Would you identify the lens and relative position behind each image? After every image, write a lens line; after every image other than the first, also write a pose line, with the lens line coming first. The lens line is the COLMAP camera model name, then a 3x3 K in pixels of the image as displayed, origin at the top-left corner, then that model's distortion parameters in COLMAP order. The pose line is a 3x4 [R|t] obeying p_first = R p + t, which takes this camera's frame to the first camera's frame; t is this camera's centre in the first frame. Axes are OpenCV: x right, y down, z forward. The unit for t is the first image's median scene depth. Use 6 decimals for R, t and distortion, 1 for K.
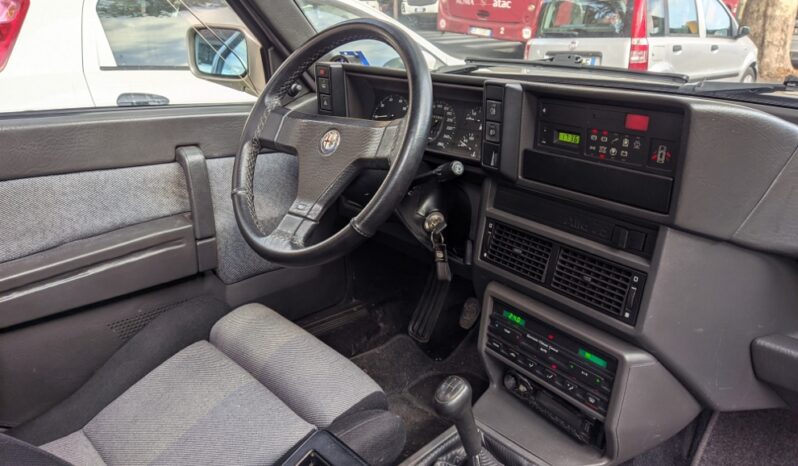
lens RADIAL K [[560.6, 0, 394.6], [0, 560.6, 235.0], [0, 0, 1]] dist [0.000330, 0.003536]
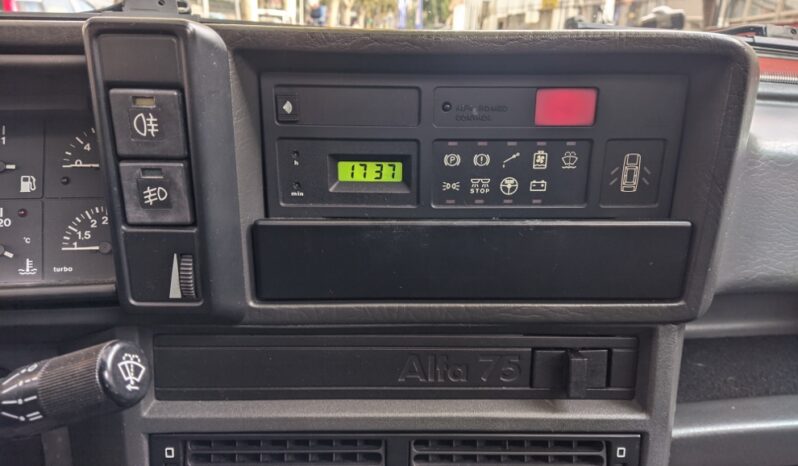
lens RADIAL K [[607.3, 0, 400.3], [0, 607.3, 235.7], [0, 0, 1]] dist [0.005503, -0.017709]
pose [[0.580596, -0.237390, 0.778816, -0.008289], [0.275527, 0.957401, 0.086423, -0.168222], [-0.766155, 0.164407, 0.621271, 0.765225]]
